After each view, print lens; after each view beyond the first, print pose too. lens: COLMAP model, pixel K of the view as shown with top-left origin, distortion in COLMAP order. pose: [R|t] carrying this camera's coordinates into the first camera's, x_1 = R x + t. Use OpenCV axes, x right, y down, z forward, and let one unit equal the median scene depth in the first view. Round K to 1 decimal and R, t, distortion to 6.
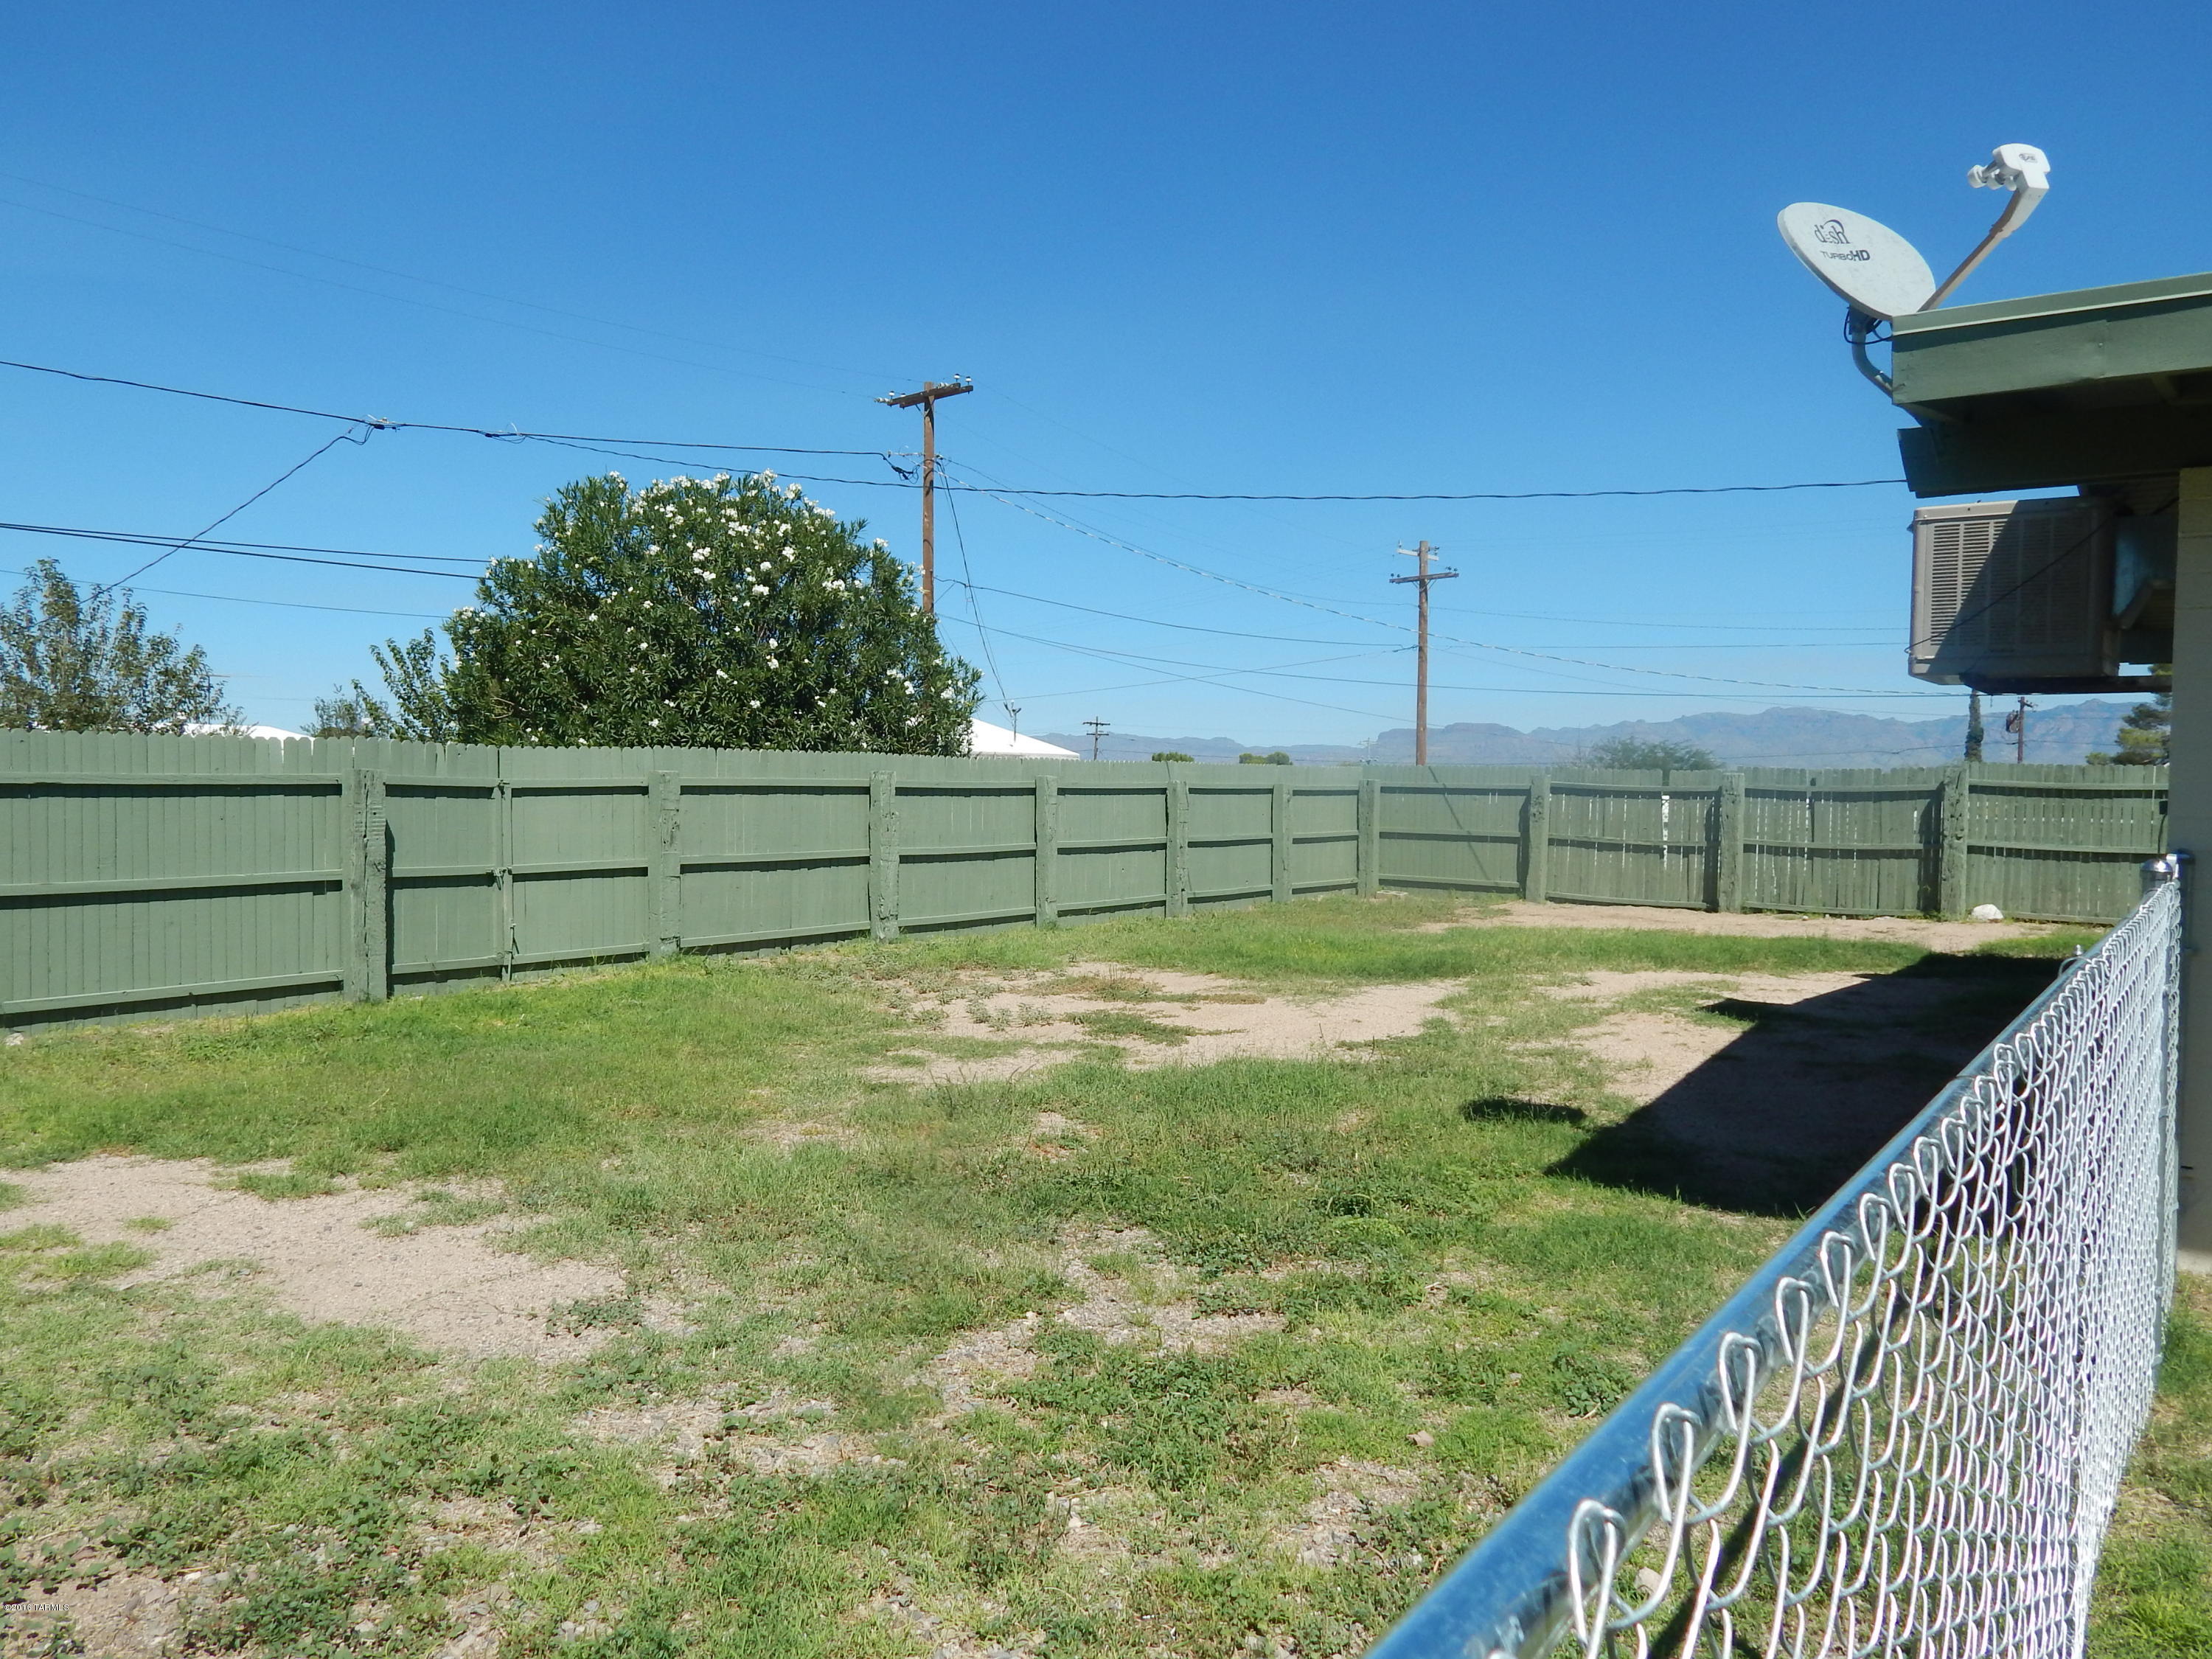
lens RADIAL K [[1595.2, 0, 1110.6], [0, 1595.2, 828.8], [0, 0, 1]] dist [-0.006090, -0.001015]
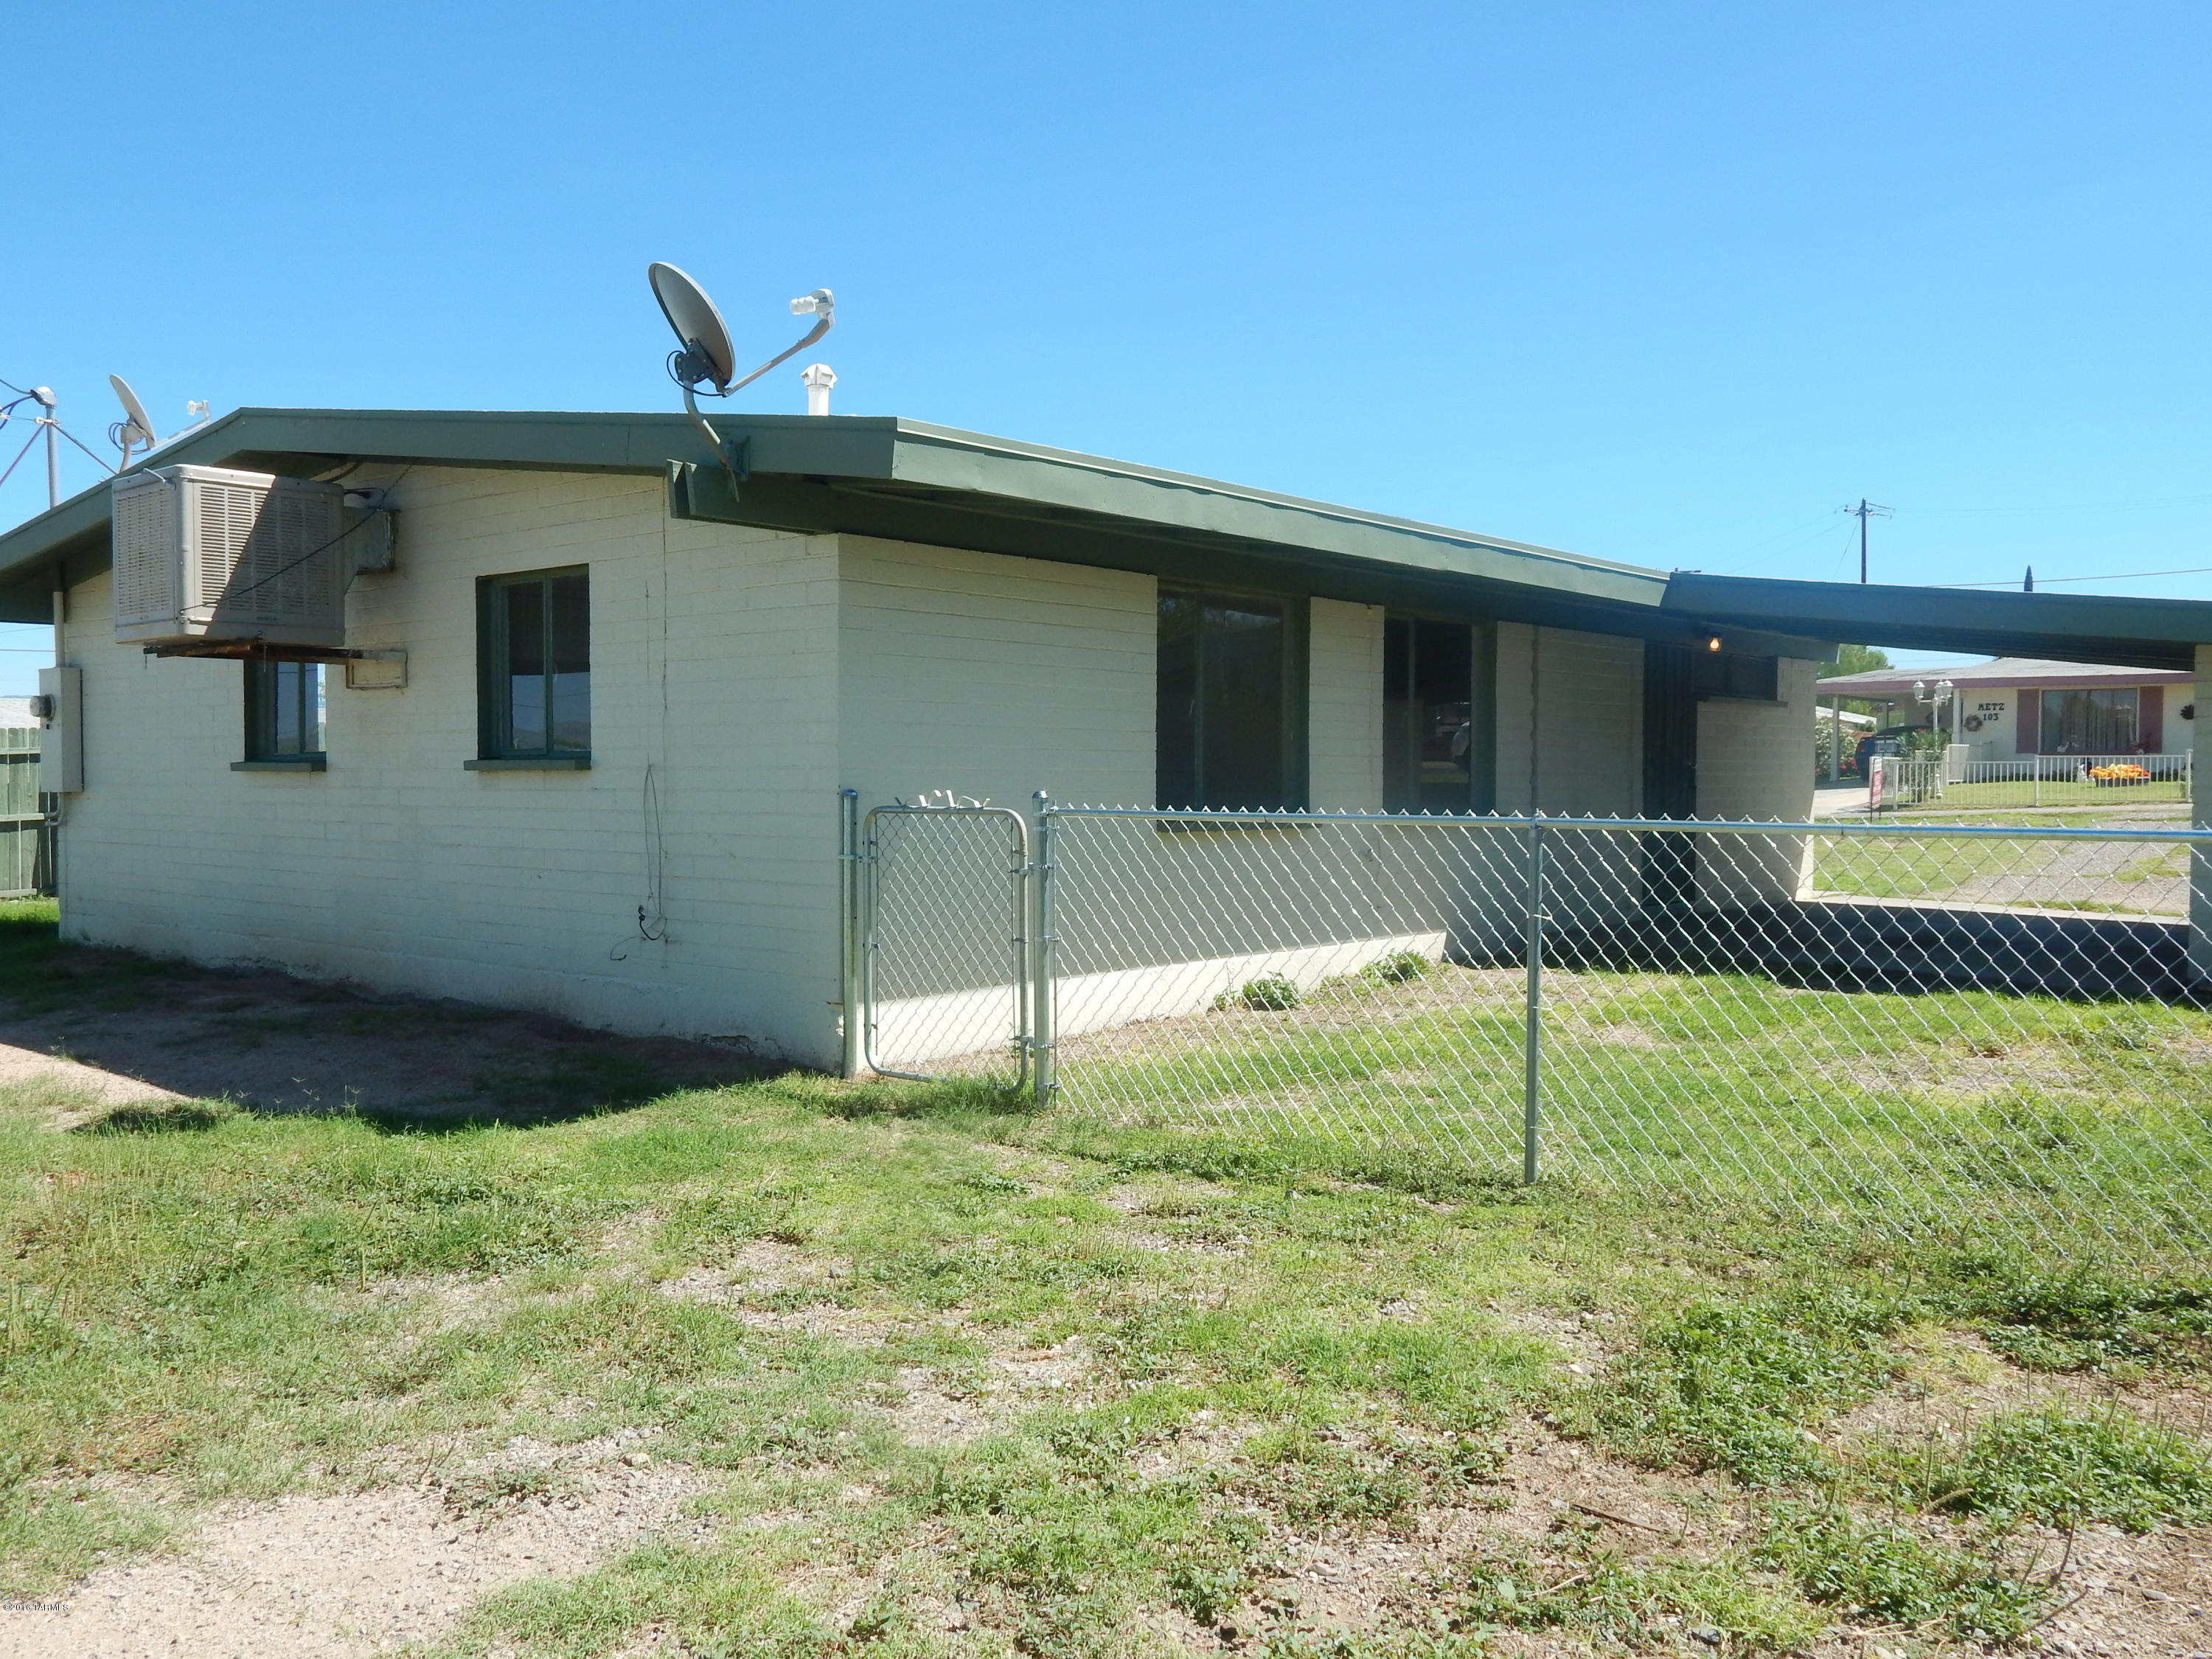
lens RADIAL K [[1816.8, 0, 1109.6], [0, 1816.8, 828.9], [0, 0, 1]] dist [0.004607, 0.001014]
pose [[0.112322, -0.047860, 0.992519, -1.139197], [0.030720, 0.998529, 0.044673, -0.022242], [-0.993197, 0.025472, 0.113627, 0.655466]]
